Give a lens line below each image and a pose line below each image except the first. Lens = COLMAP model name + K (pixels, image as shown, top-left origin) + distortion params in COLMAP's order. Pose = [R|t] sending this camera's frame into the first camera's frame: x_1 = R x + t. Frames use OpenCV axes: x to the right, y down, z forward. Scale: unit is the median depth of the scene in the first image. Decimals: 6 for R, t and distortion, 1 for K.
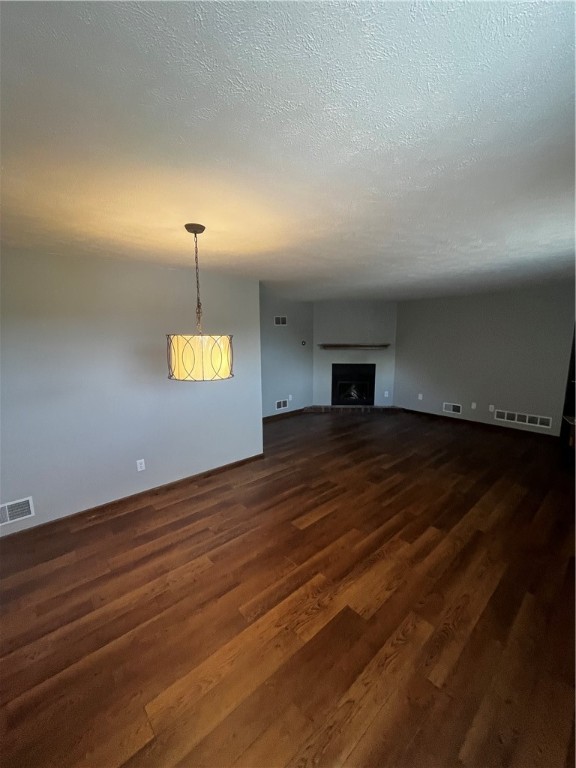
lens RADIAL K [[309.6, 0, 288.0], [0, 309.6, 384.0], [0, 0, 1]] dist [0.000695, -0.000071]
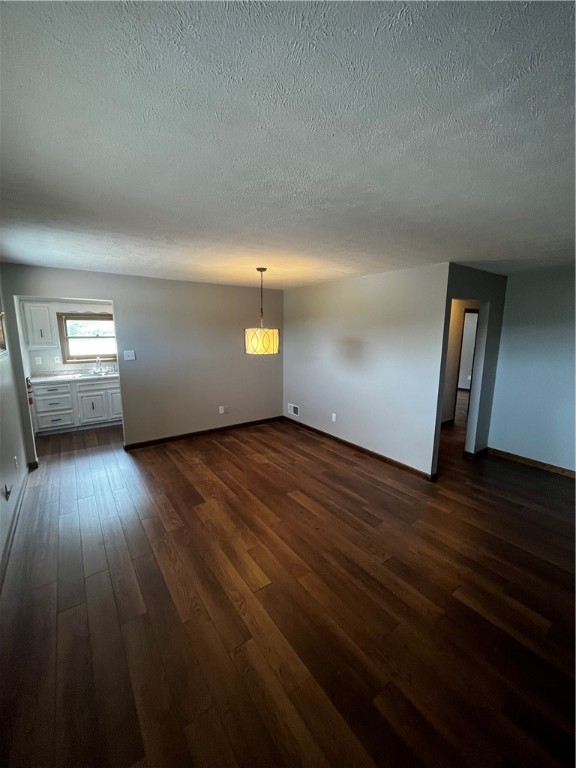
lens RADIAL K [[309.6, 0, 288.0], [0, 309.6, 384.0], [0, 0, 1]] dist [0.000695, -0.000071]
pose [[-0.112385, 0.179962, -0.977232, 0.863768], [-0.164157, 0.966587, 0.196881, -0.131022], [0.980011, 0.182546, -0.079088, 0.783185]]
